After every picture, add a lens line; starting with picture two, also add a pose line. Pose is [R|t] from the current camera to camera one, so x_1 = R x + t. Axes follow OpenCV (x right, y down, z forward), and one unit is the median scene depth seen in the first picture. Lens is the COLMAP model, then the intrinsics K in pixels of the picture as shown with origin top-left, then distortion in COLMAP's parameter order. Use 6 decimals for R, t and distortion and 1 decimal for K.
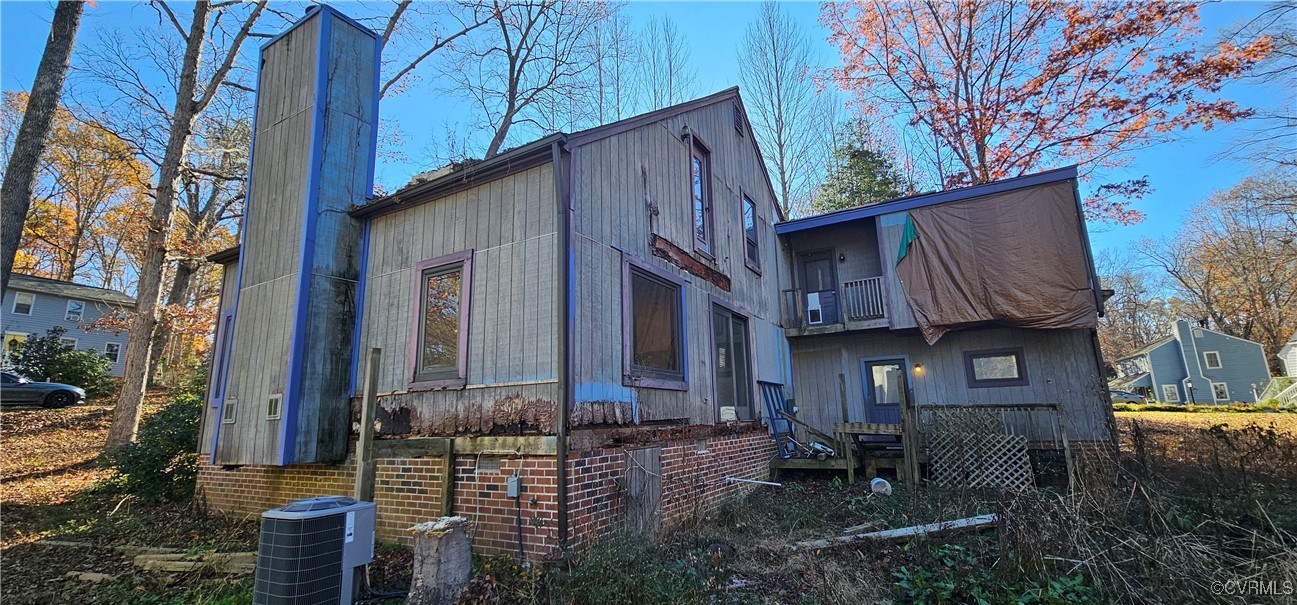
lens RADIAL K [[539.1, 0, 648.4], [0, 539.1, 302.8], [0, 0, 1]] dist [0.002248, -0.000734]
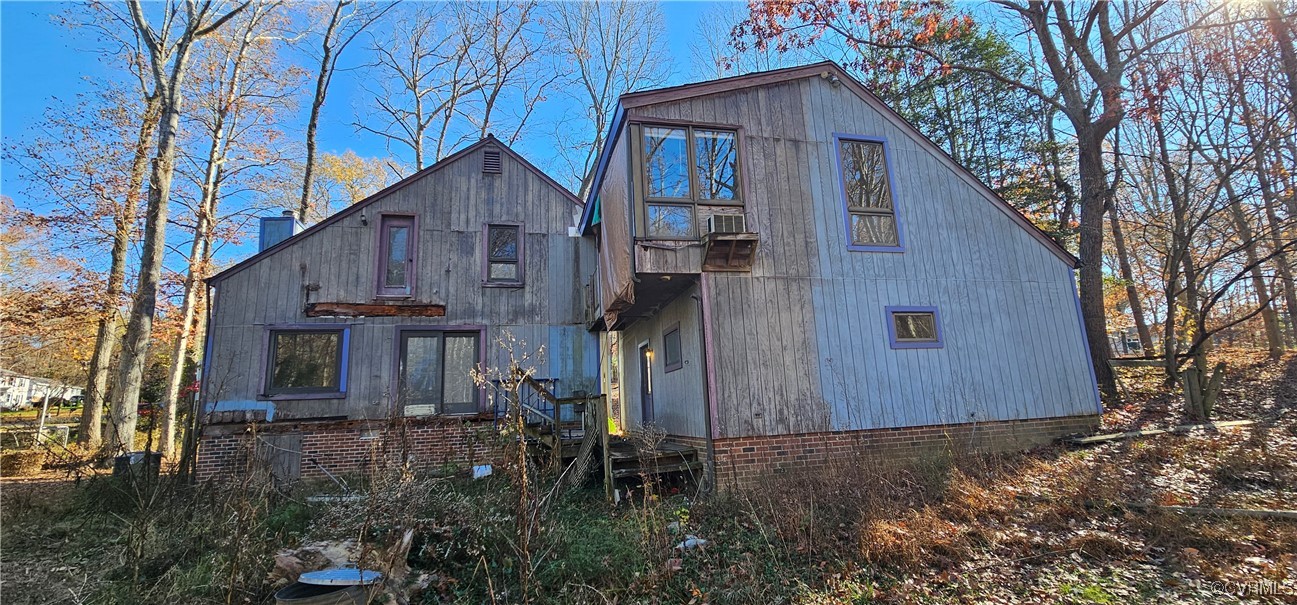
lens RADIAL K [[539.1, 0, 647.1], [0, 539.1, 299.9], [0, 0, 1]] dist [0.002248, -0.000734]
pose [[0.678329, -0.148832, -0.719527, 1.922118], [0.178120, 0.983369, -0.035485, 0.102574], [0.712841, -0.104092, 0.693558, 0.616866]]
